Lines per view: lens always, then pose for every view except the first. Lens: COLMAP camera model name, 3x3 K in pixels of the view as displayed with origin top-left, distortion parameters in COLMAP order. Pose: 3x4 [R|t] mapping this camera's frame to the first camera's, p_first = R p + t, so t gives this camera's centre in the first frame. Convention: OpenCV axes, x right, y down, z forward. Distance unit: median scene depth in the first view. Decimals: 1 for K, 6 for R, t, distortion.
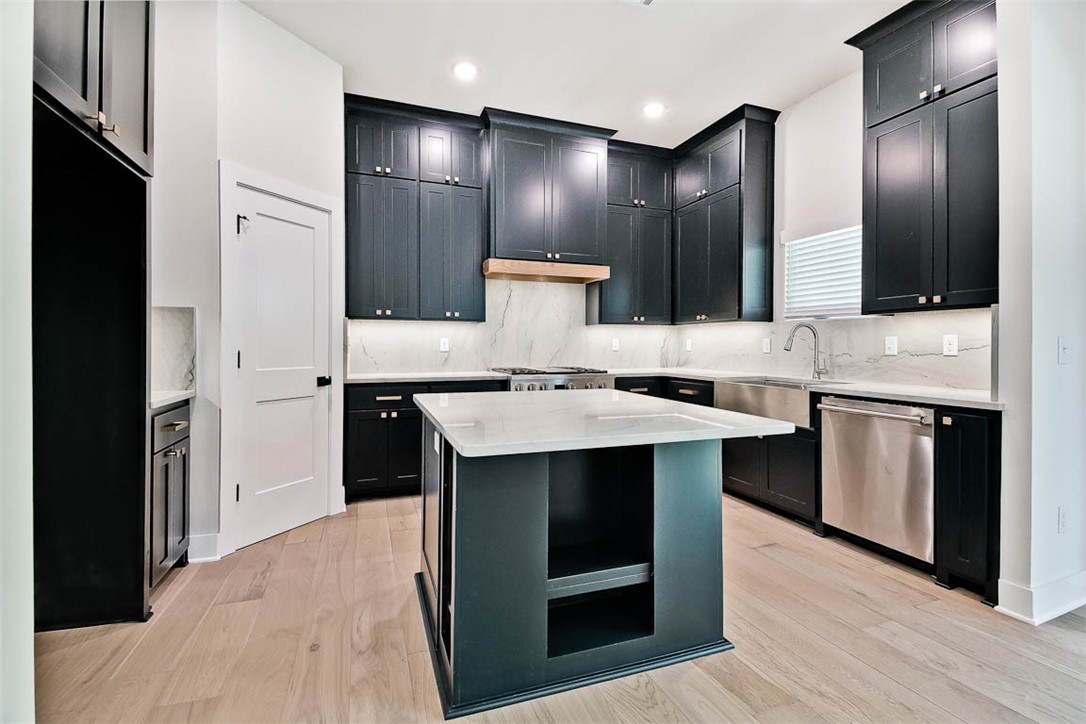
lens RADIAL K [[487.4, 0, 532.0], [0, 487.4, 357.2], [0, 0, 1]] dist [-0.004986, -0.000703]
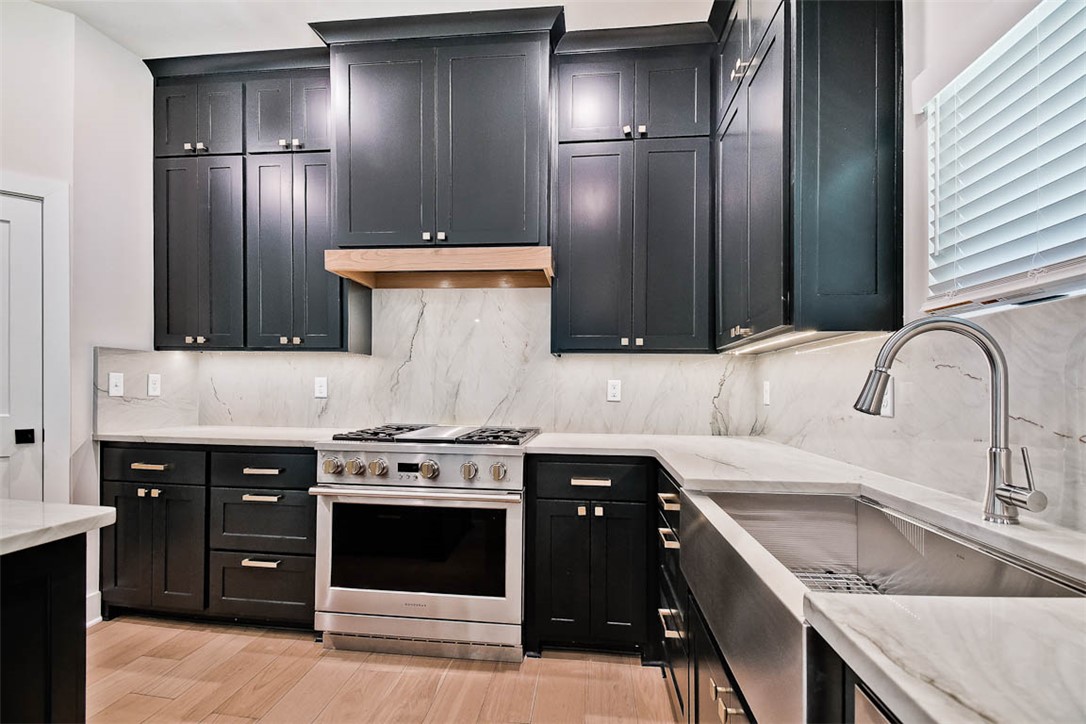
lens RADIAL K [[487.4, 0, 527.7], [0, 487.4, 359.6], [0, 0, 1]] dist [-0.004986, -0.000703]
pose [[0.882985, -0.019790, -0.468984, 0.461567], [-0.022404, 0.996195, -0.084218, -0.015337], [0.468867, 0.084871, 0.879182, 0.613477]]
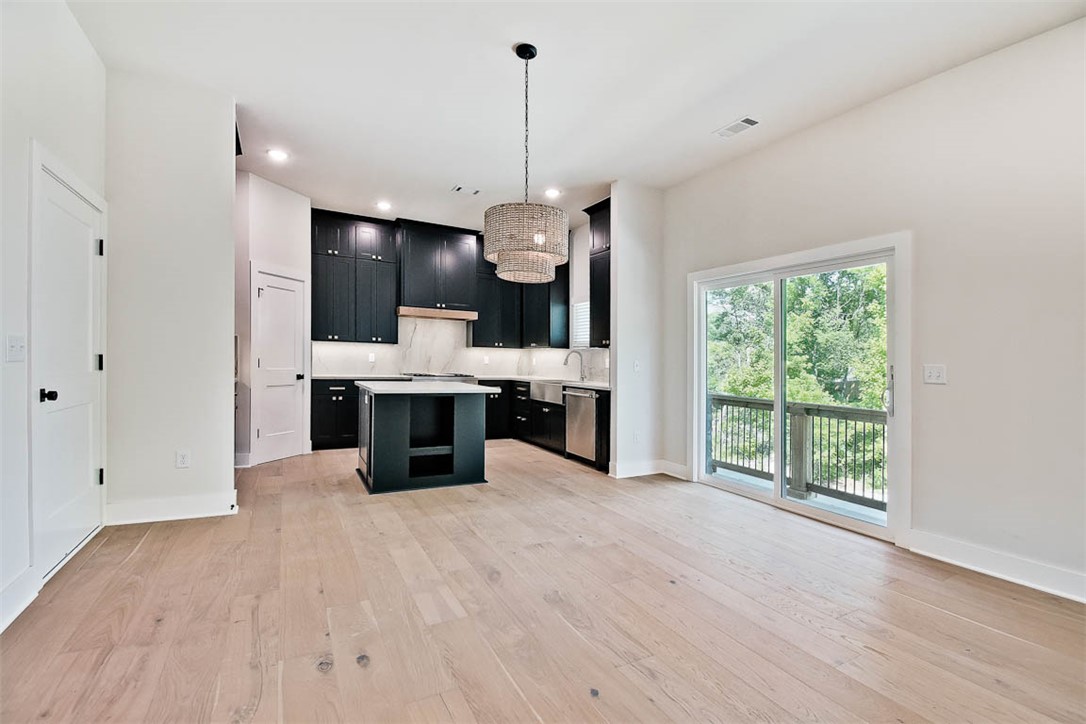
lens RADIAL K [[487.4, 0, 540.9], [0, 487.4, 395.3], [0, 0, 1]] dist [-0.004986, -0.000703]
pose [[0.988972, 0.013465, 0.147486, 0.154071], [-0.020727, 0.998641, 0.047808, 0.011360], [-0.146642, -0.050338, 0.987908, -0.761503]]
